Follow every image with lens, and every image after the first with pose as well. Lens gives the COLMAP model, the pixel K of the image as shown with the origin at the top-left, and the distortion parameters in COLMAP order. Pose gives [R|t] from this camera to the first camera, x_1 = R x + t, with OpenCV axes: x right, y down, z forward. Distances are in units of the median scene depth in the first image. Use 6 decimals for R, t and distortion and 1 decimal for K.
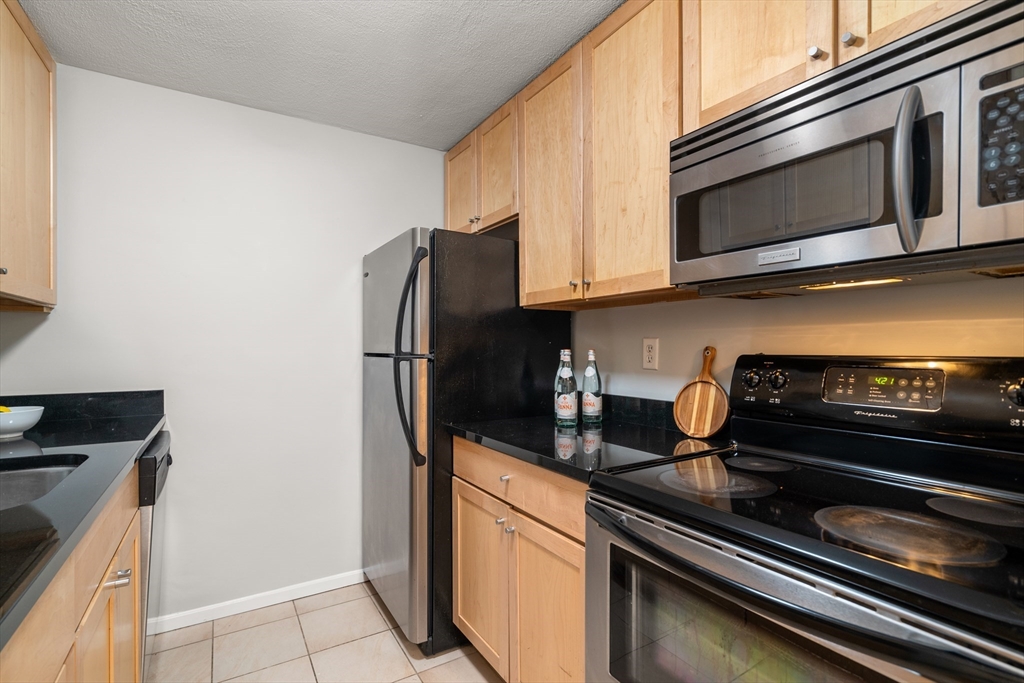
lens RADIAL K [[475.2, 0, 517.1], [0, 475.2, 343.5], [0, 0, 1]] dist [0.000504, 0.001042]
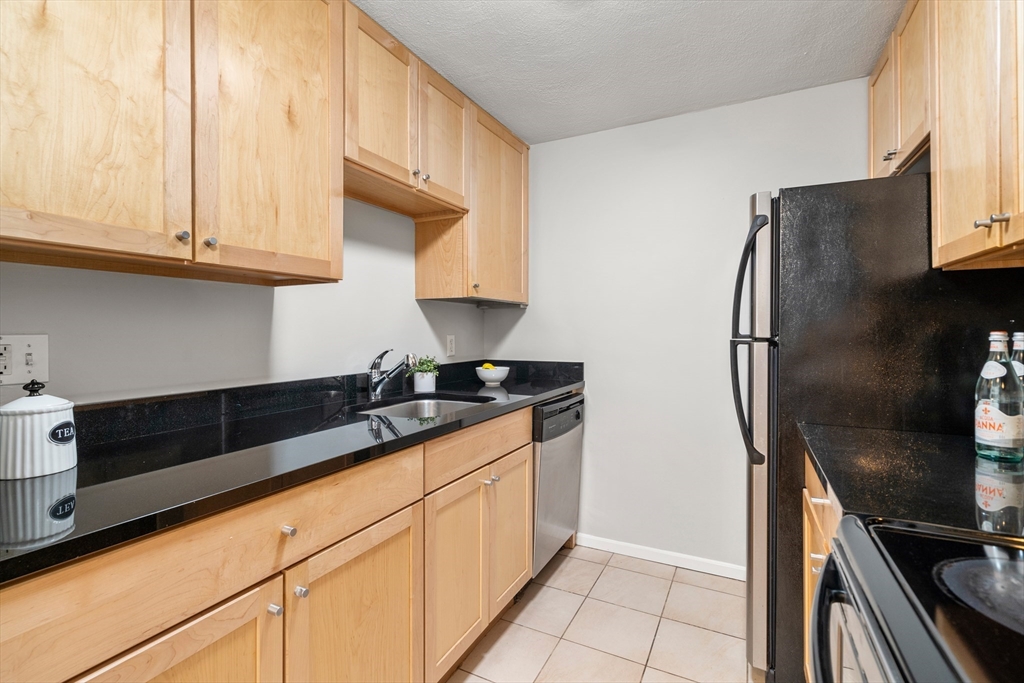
lens RADIAL K [[475.2, 0, 519.8], [0, 475.2, 319.6], [0, 0, 1]] dist [0.000504, 0.001042]
pose [[0.521150, -0.020674, -0.853215, 0.310772], [0.010876, 0.999786, -0.017582, 0.000544], [0.853396, -0.000116, 0.521263, 0.166590]]
